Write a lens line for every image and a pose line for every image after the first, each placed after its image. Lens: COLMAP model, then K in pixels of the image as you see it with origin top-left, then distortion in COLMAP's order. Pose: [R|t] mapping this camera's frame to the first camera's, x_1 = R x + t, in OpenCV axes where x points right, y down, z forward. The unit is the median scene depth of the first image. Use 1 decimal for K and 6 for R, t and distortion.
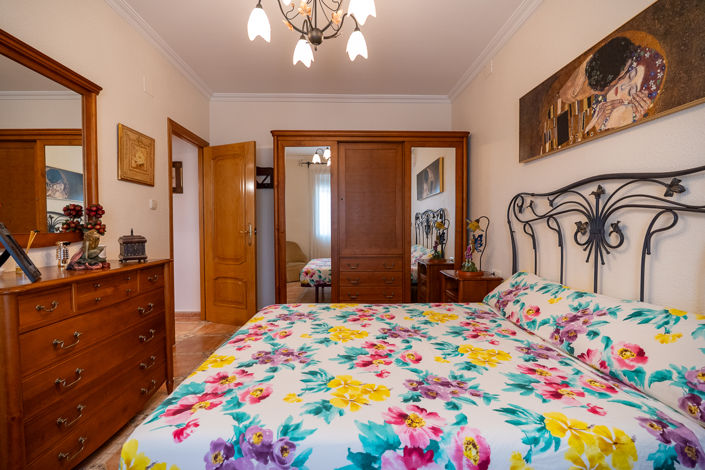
lens RADIAL K [[309.2, 0, 354.3], [0, 309.2, 234.3], [0, 0, 1]] dist [-0.008929, 0.000428]
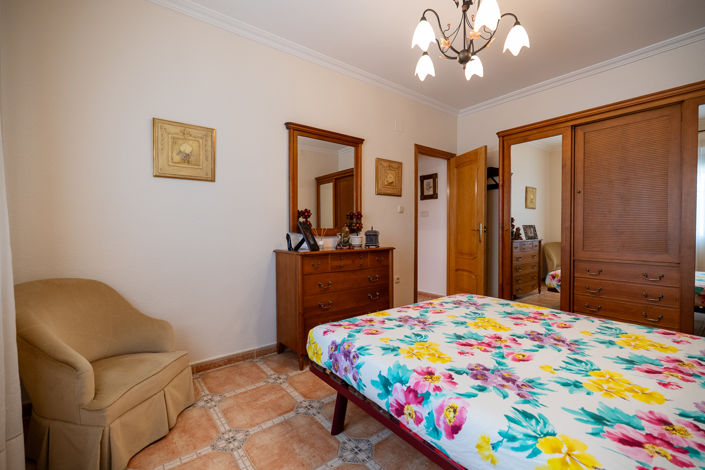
lens RADIAL K [[309.2, 0, 356.3], [0, 309.2, 232.5], [0, 0, 1]] dist [-0.008929, 0.000428]
pose [[0.593332, 0.012529, -0.804860, 0.555338], [-0.018355, 0.999829, 0.002033, 0.014243], [0.804748, 0.013567, 0.593461, 0.008479]]
